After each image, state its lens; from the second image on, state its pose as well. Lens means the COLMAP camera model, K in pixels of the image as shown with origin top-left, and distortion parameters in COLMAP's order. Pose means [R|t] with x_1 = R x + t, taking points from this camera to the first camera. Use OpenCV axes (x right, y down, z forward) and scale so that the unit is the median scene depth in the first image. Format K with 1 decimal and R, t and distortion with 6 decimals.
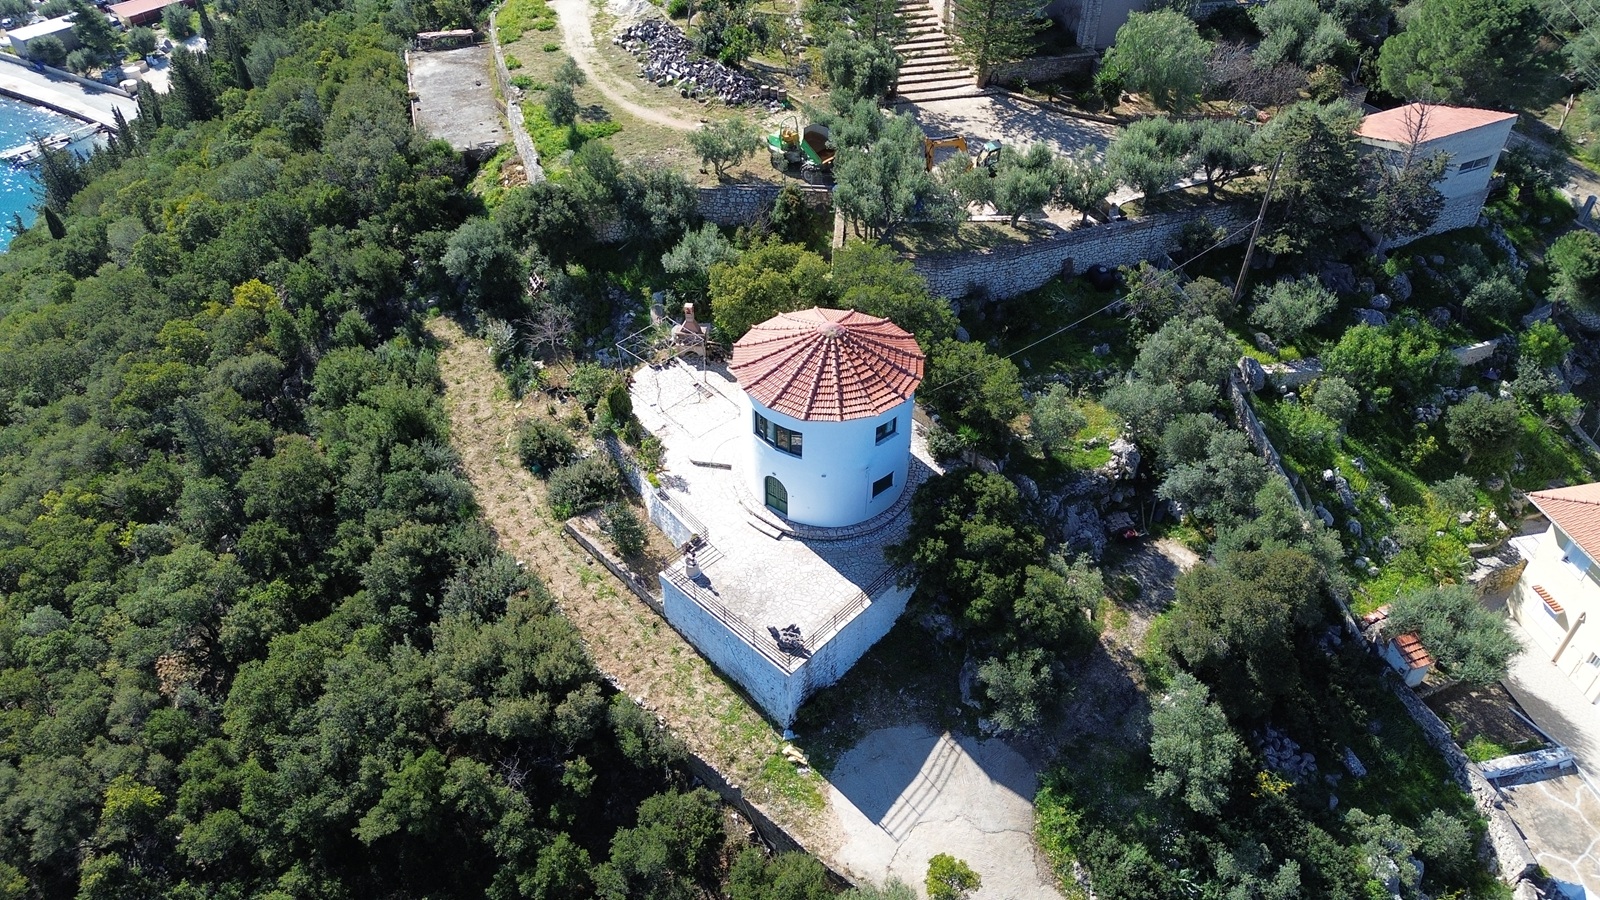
lens RADIAL K [[1124.6, 0, 800.0], [0, 1124.6, 450.0], [0, 0, 1]] dist [0.101703, -0.094381]
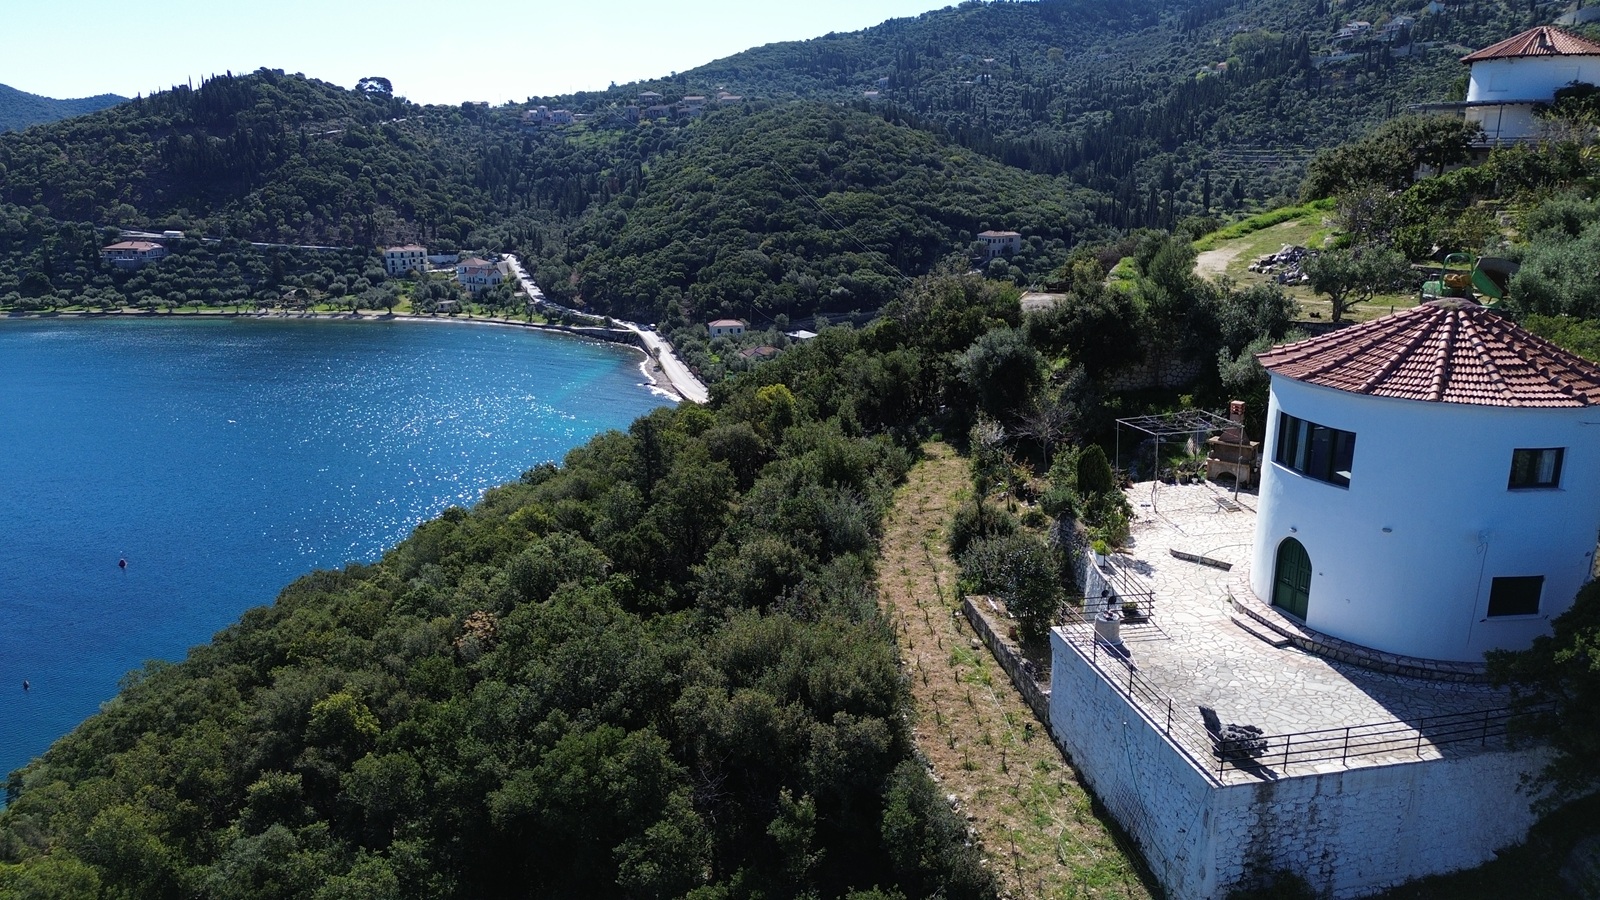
lens RADIAL K [[1128.2, 0, 792.2], [0, 1128.2, 450.9], [0, 0, 1]] dist [0.066317, -0.052863]
pose [[0.819475, 0.141446, -0.555386, 0.082161], [-0.363607, 0.877375, -0.313054, 0.252222], [0.443002, 0.458482, 0.770418, 0.392532]]
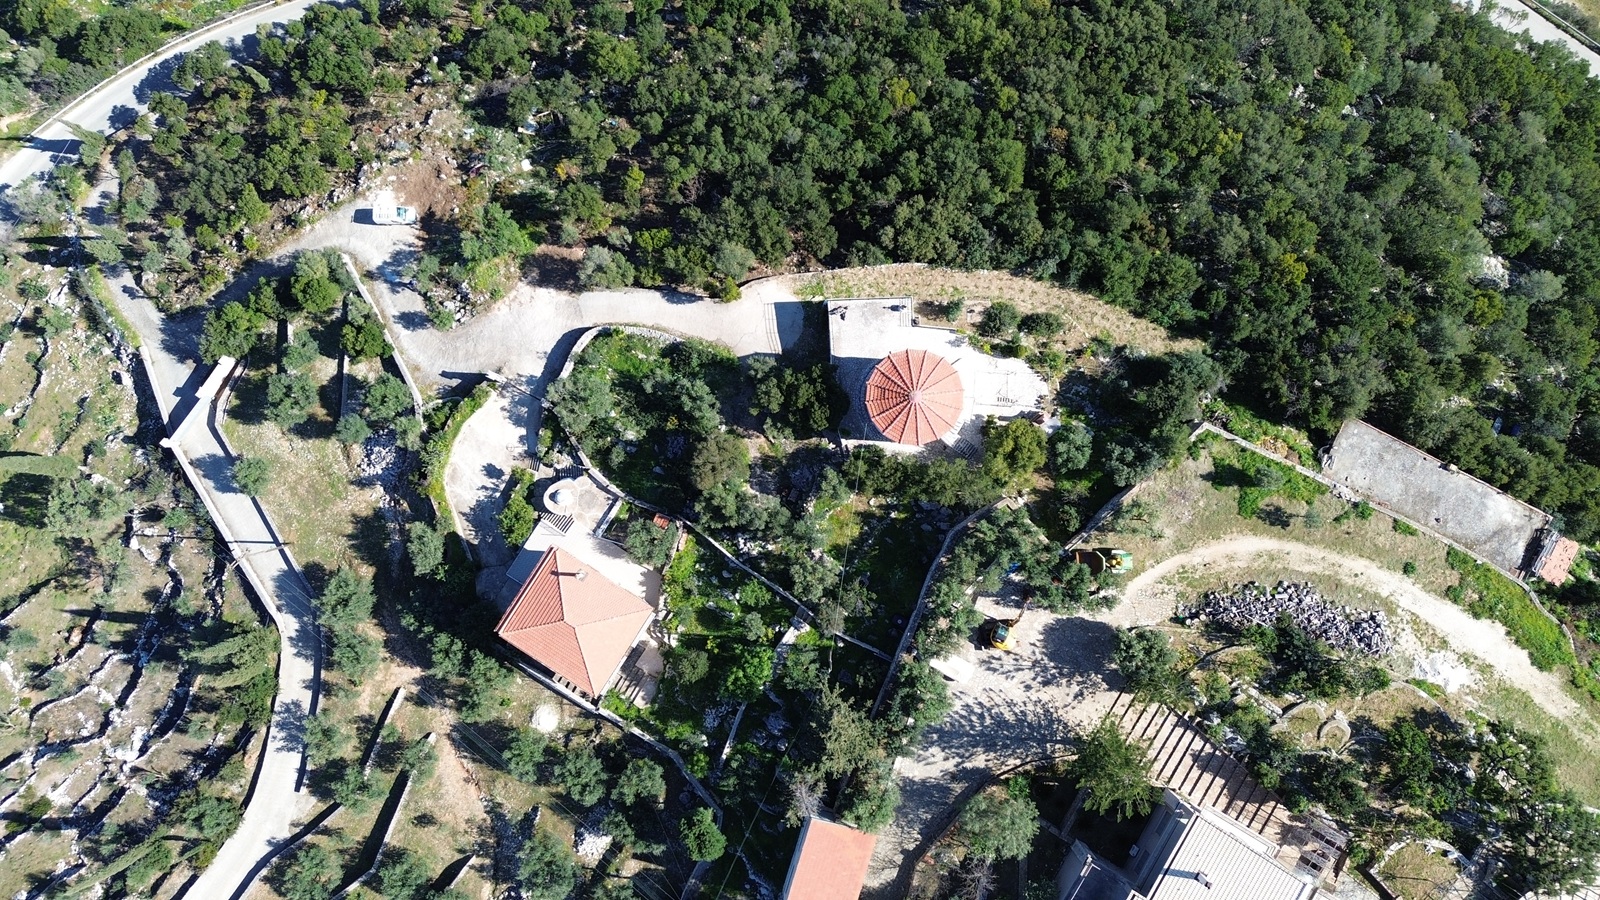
lens RADIAL K [[1128.2, 0, 792.2], [0, 1128.2, 450.9], [0, 0, 1]] dist [0.066317, -0.052863]
pose [[-0.695884, 0.718133, -0.005518, 0.243146], [-0.451310, -0.431324, 0.781204, -1.501953], [0.558628, 0.546117, 0.624252, -0.301914]]
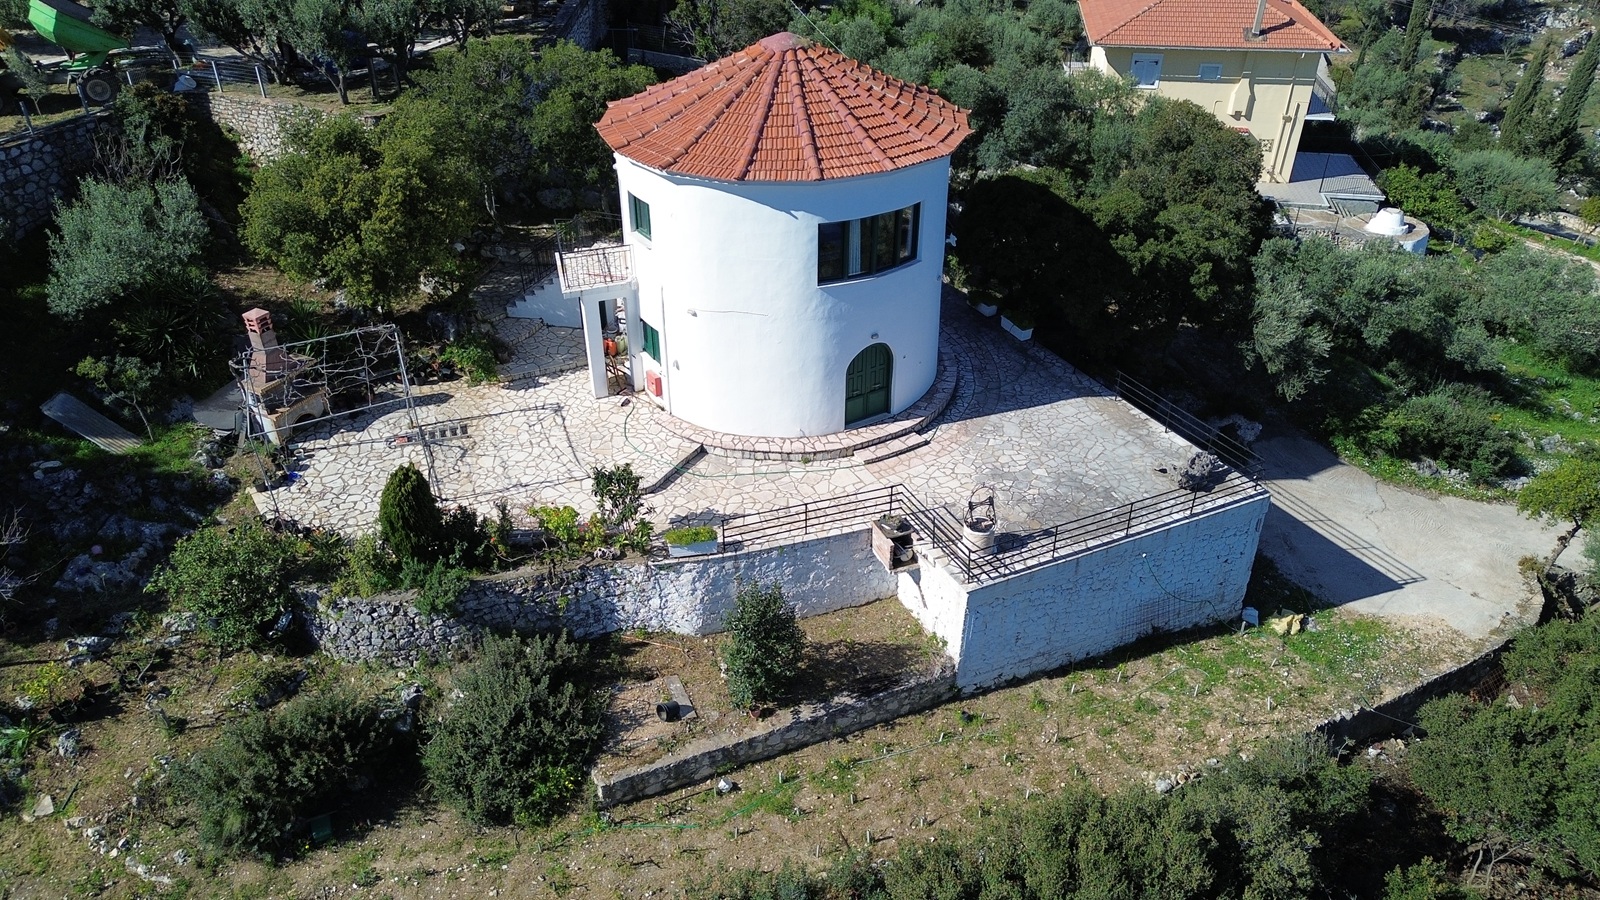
lens RADIAL K [[1128.2, 0, 792.2], [0, 1128.2, 450.9], [0, 0, 1]] dist [0.066317, -0.052863]
pose [[0.342824, -0.504896, 0.792182, -0.451757], [0.597586, 0.767871, 0.230791, -0.076694], [-0.724819, 0.394276, 0.564964, 0.720180]]
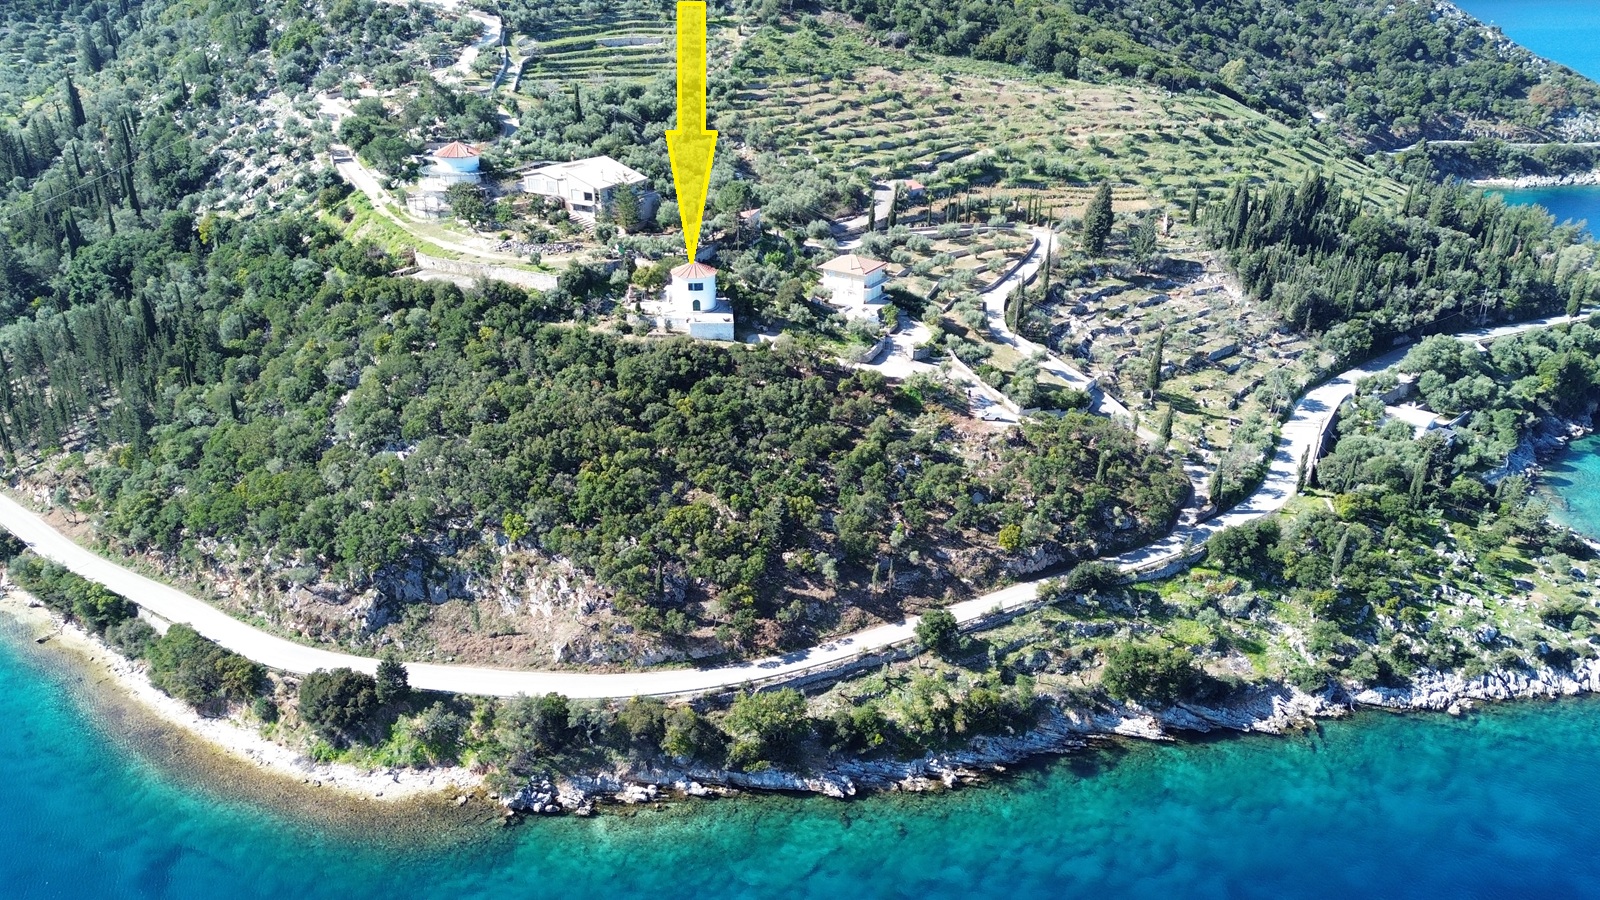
lens RADIAL K [[1128.2, 0, 792.2], [0, 1128.2, 450.9], [0, 0, 1]] dist [0.066317, -0.052863]
pose [[0.688637, -0.307225, 0.656805, -2.561201], [0.459299, 0.885733, -0.067251, 0.916778], [-0.561092, 0.347981, 0.751056, -2.029716]]
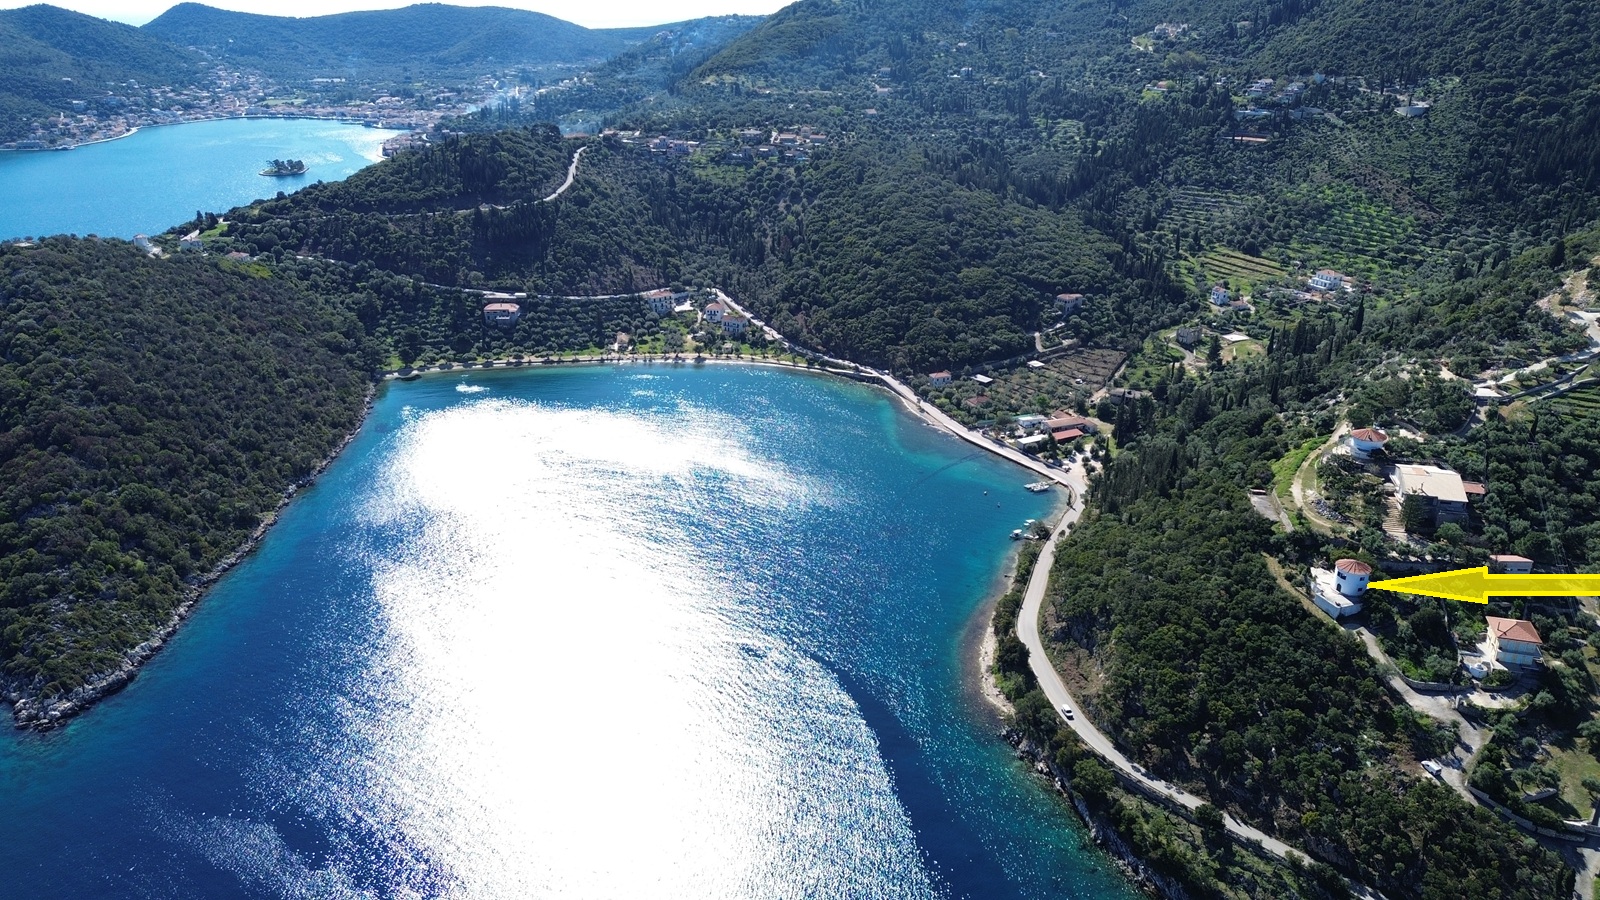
lens RADIAL K [[1128.2, 0, 792.2], [0, 1128.2, 450.9], [0, 0, 1]] dist [0.066317, -0.052863]
pose [[0.876255, 0.170925, -0.450512, 0.041662], [-0.302473, 0.922926, -0.238155, 1.596333], [0.375083, 0.344953, 0.860419, -5.205434]]
